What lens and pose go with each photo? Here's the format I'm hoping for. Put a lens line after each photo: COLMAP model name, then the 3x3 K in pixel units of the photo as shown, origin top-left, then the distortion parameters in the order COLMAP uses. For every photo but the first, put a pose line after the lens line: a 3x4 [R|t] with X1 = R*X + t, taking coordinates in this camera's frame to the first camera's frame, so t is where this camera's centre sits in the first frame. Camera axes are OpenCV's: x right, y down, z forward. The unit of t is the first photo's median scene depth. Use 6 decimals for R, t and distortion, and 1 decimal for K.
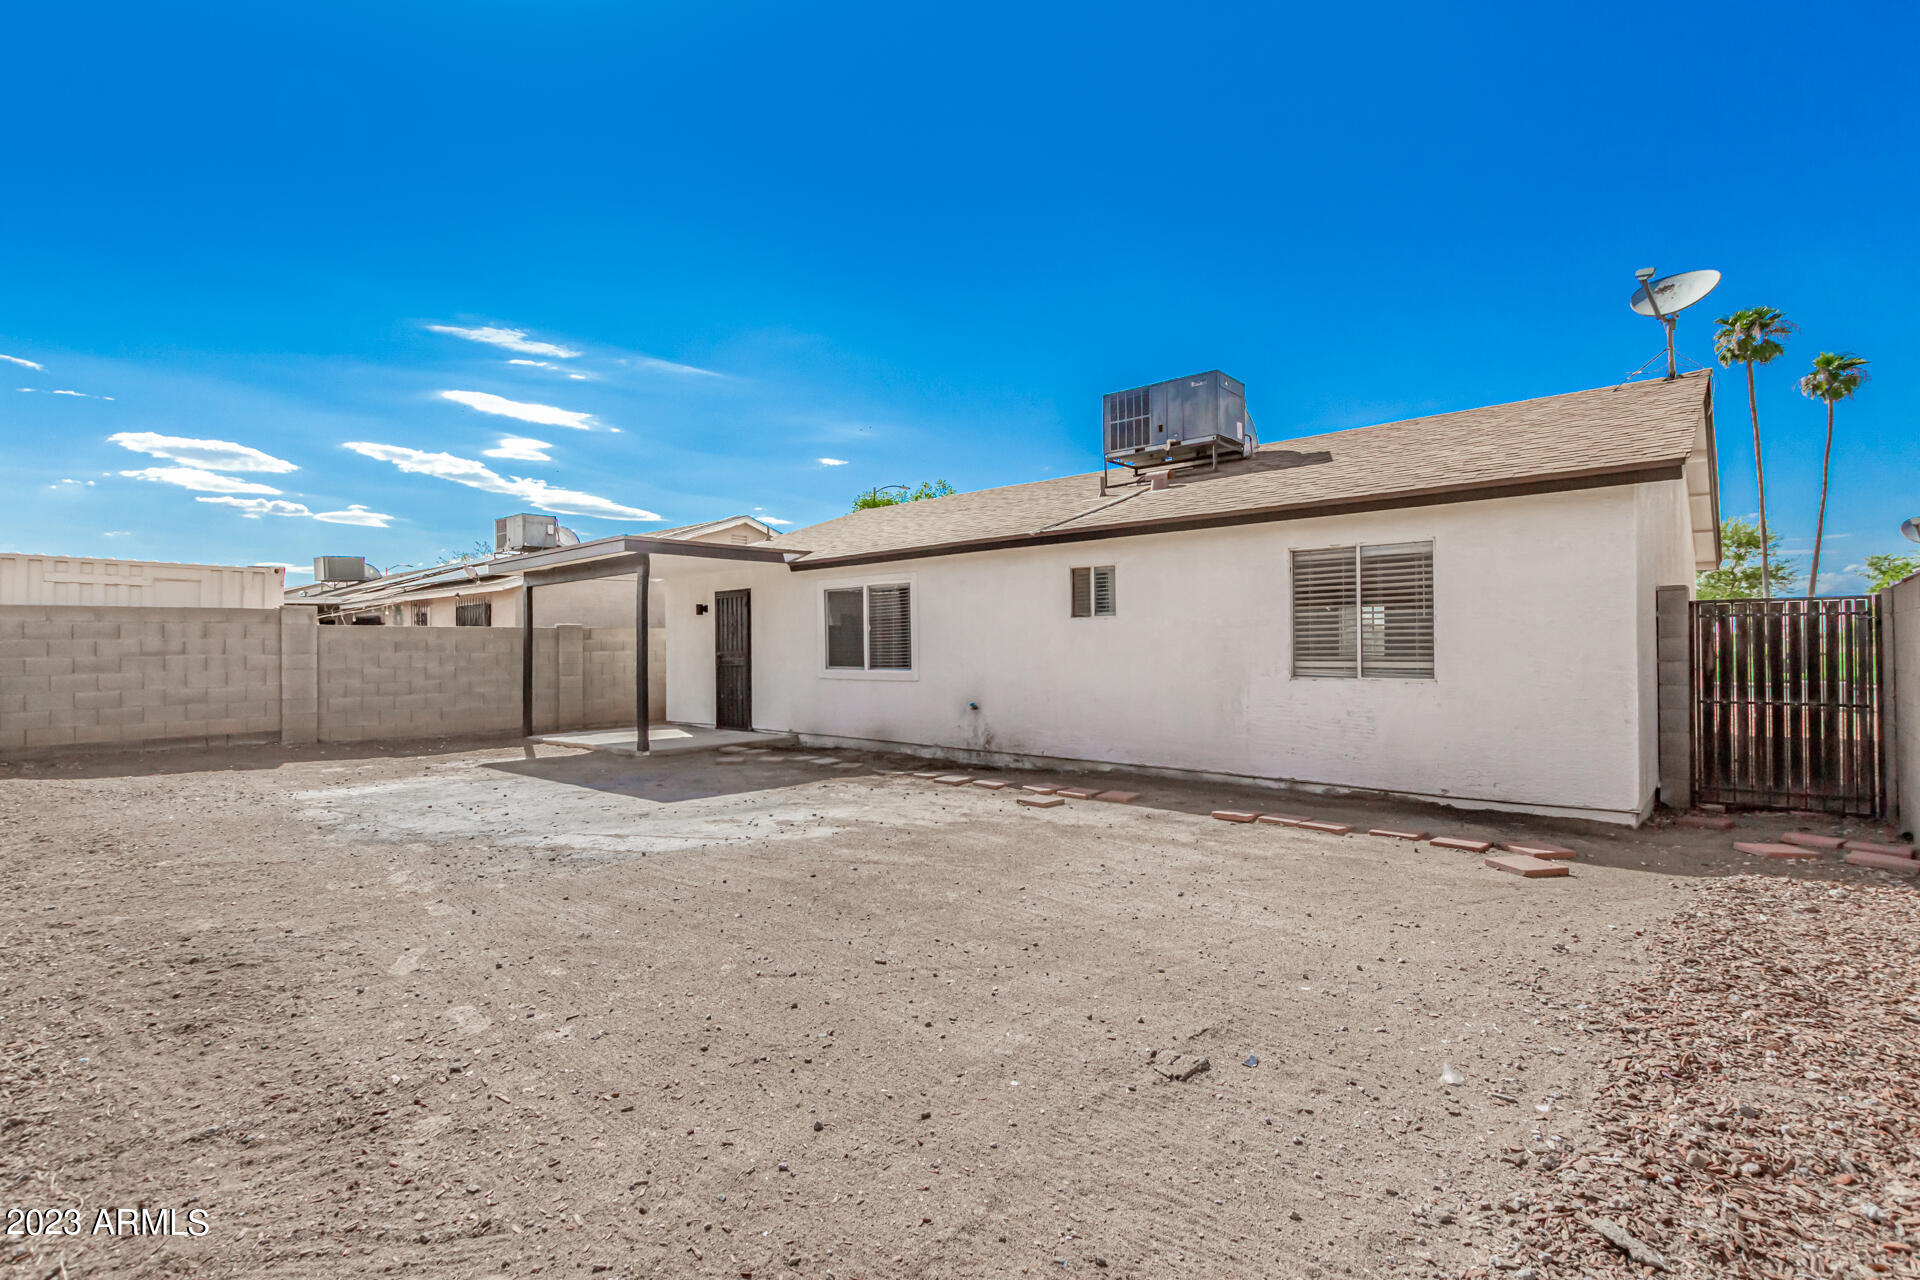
lens RADIAL K [[887.8, 0, 942.0], [0, 887.8, 649.8], [0, 0, 1]] dist [0.006078, -0.000637]
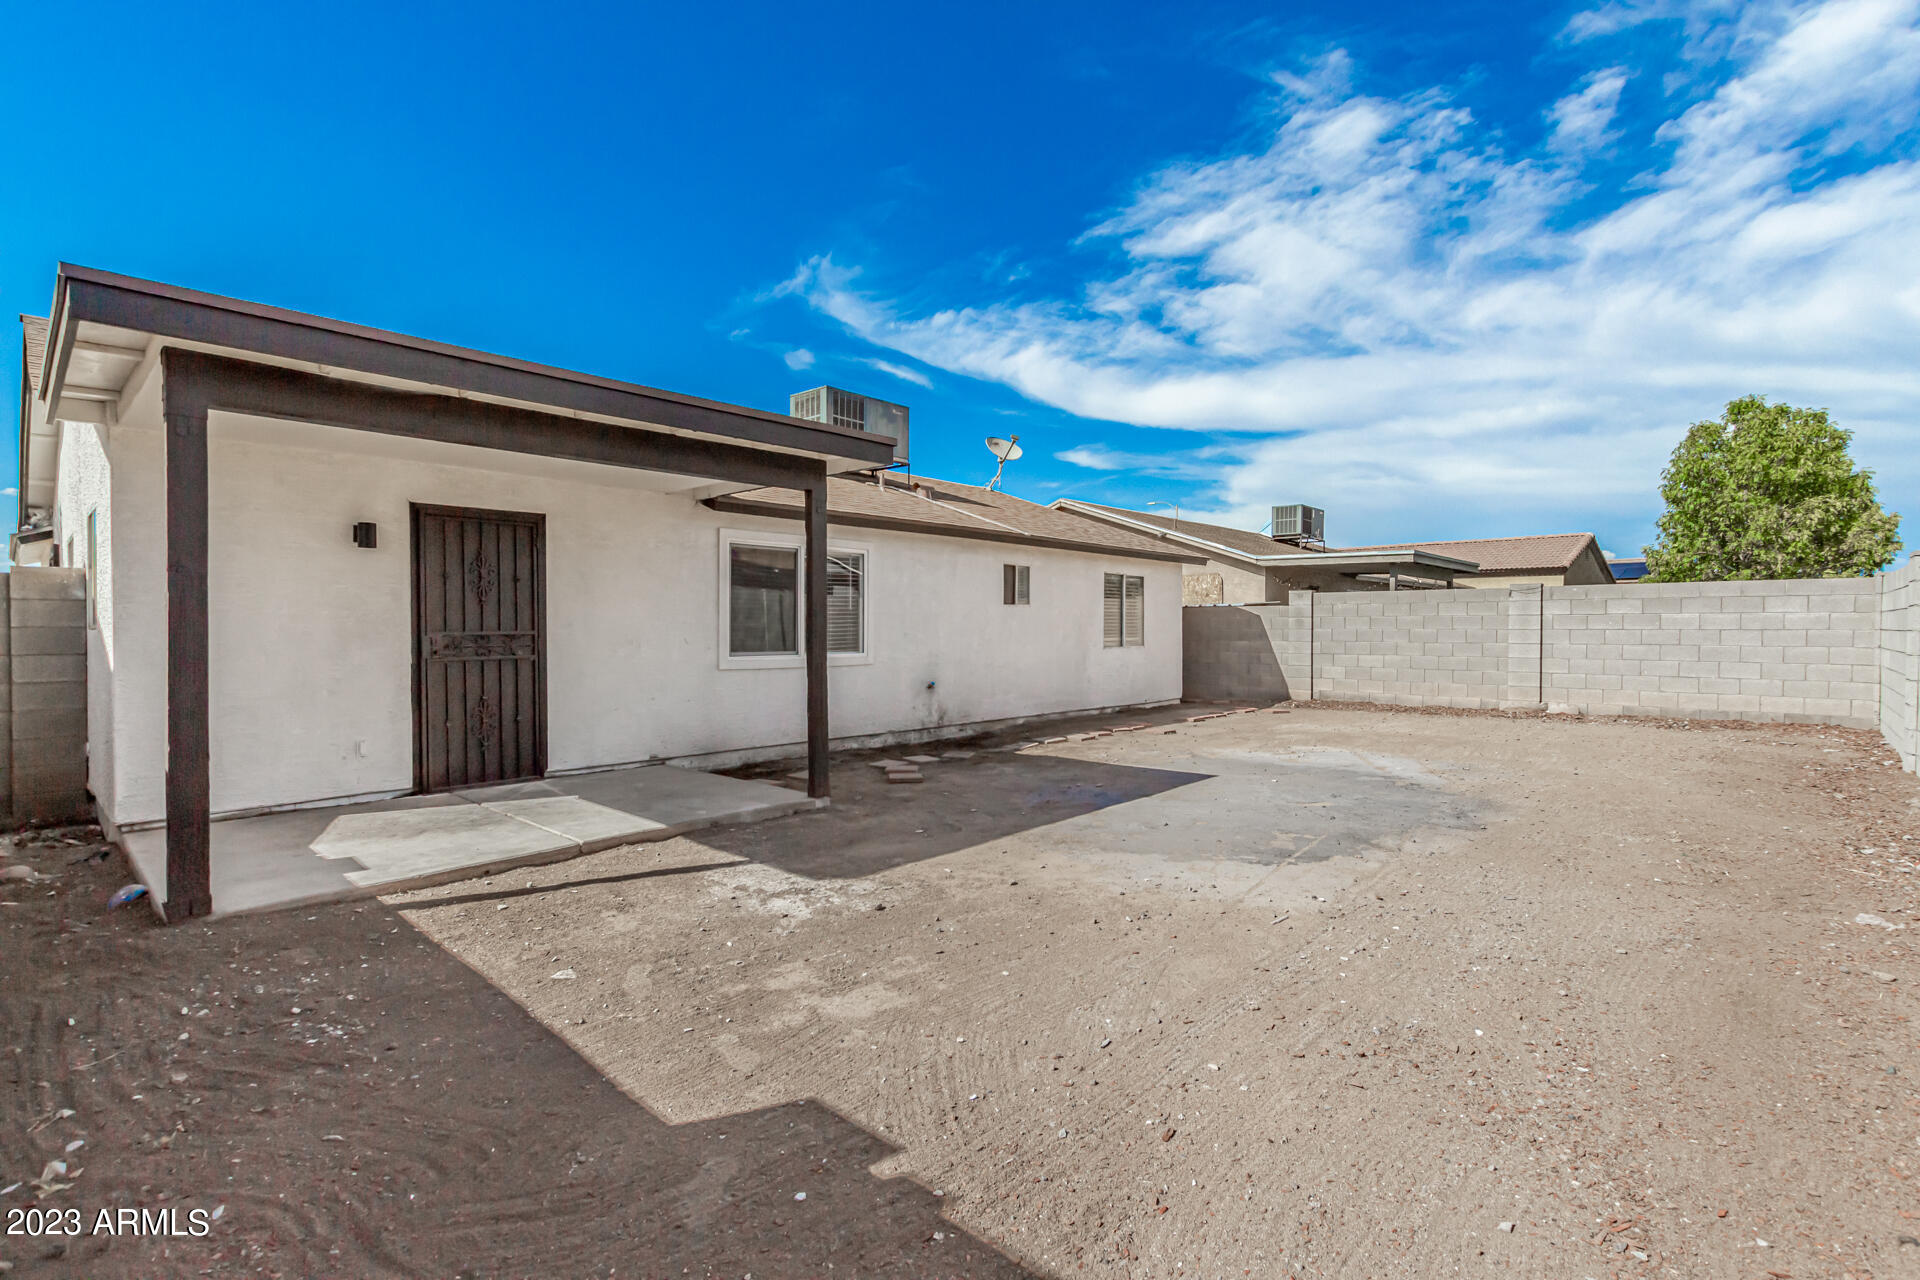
lens RADIAL K [[887.8, 0, 967.3], [0, 887.8, 642.1], [0, 0, 1]] dist [0.006078, -0.000637]
pose [[-0.012328, -0.010264, 0.999871, -0.883453], [-0.003249, 0.999942, 0.010225, 0.002874], [-0.999919, -0.003123, -0.012360, 0.868400]]
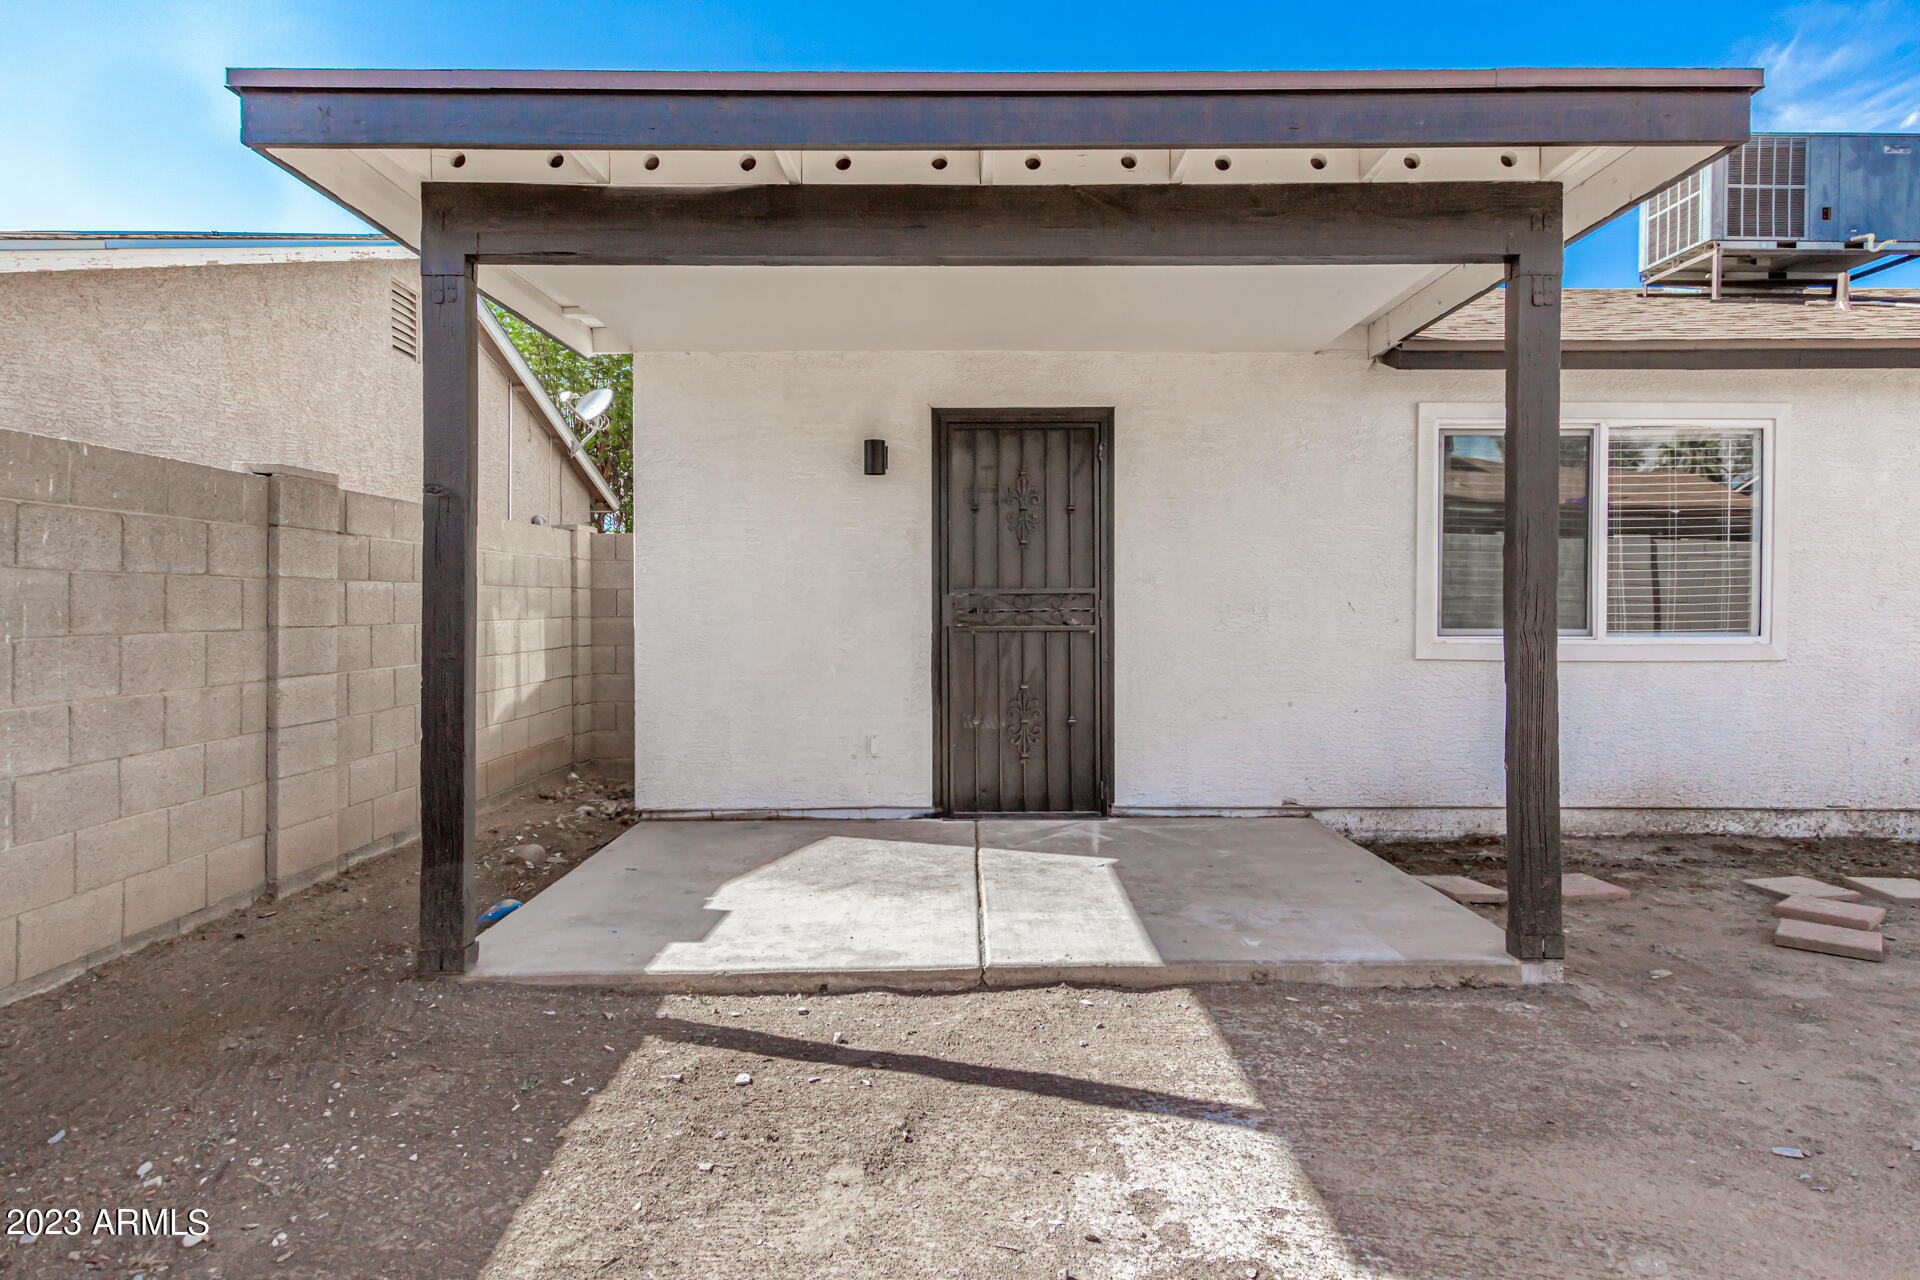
lens RADIAL K [[1101.1, 0, 947.4], [0, 1101.1, 609.1], [0, 0, 1]] dist [0.011101, 0.000109]
pose [[0.723699, 0.002523, 0.690111, -0.652075], [-0.006904, 0.999970, 0.003583, 0.010597], [-0.690082, -0.007357, 0.723694, 0.847097]]
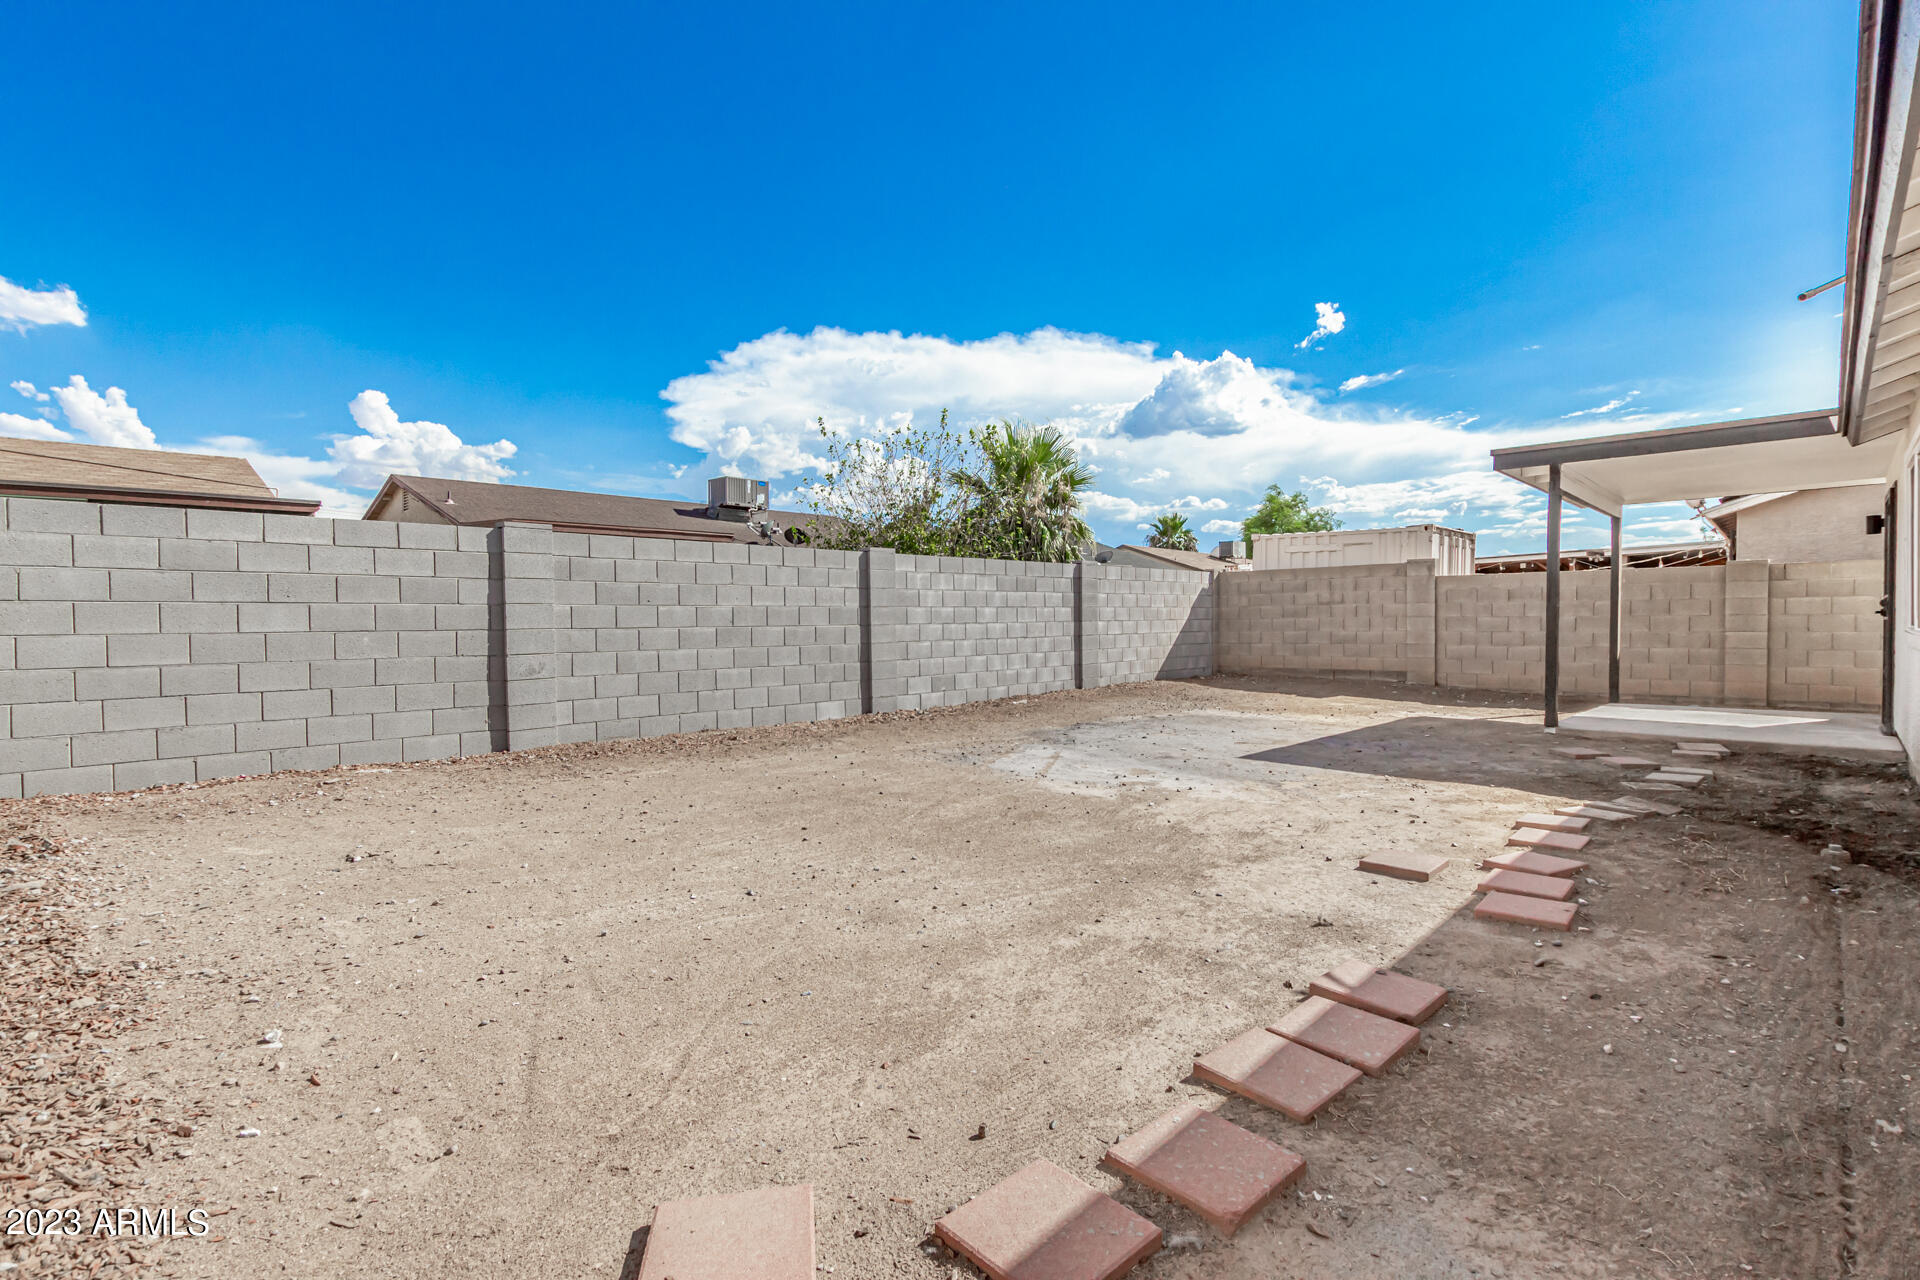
lens RADIAL K [[887.8, 0, 940.5], [0, 887.8, 636.1], [0, 0, 1]] dist [0.006078, -0.000637]
pose [[-0.020750, 0.031450, -0.999290, 0.414050], [0.004441, 0.999498, 0.031365, 0.009020], [0.999775, -0.003787, -0.020879, 0.469138]]
